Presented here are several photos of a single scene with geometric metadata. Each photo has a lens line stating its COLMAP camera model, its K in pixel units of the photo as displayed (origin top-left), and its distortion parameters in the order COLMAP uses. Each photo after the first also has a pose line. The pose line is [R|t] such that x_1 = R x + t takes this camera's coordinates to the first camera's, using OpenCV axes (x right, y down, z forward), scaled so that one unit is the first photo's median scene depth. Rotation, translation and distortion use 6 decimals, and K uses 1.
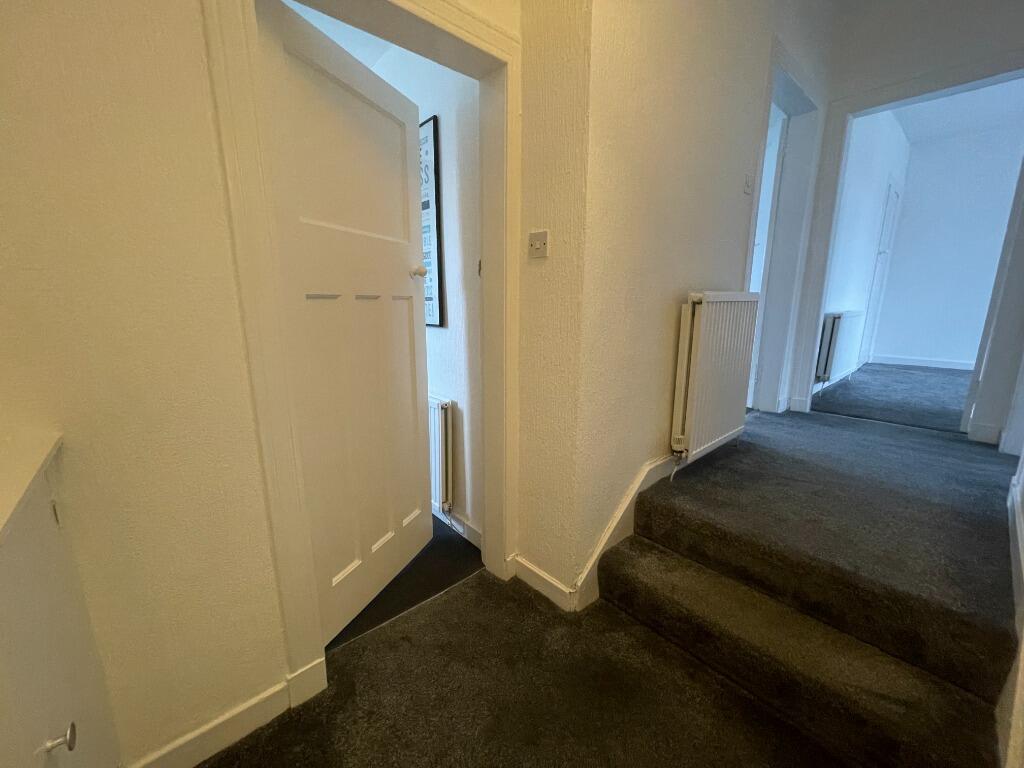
lens RADIAL K [[414.6, 0, 508.5], [0, 414.6, 383.9], [0, 0, 1]] dist [-0.001144, 0.000380]
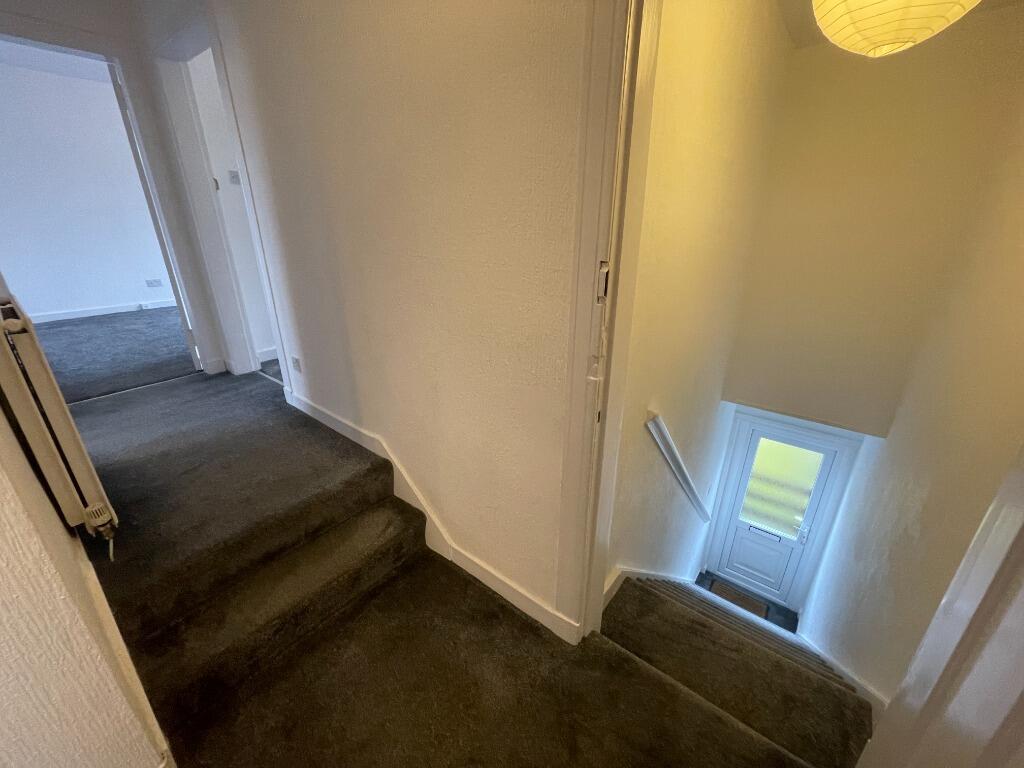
lens RADIAL K [[414.6, 0, 508.5], [0, 414.6, 383.9], [0, 0, 1]] dist [-0.001144, 0.000380]
pose [[-0.167722, -0.364024, 0.916163, -0.330932], [0.200701, 0.897257, 0.393255, -0.224819], [-0.965188, 0.249832, -0.077430, 0.297266]]
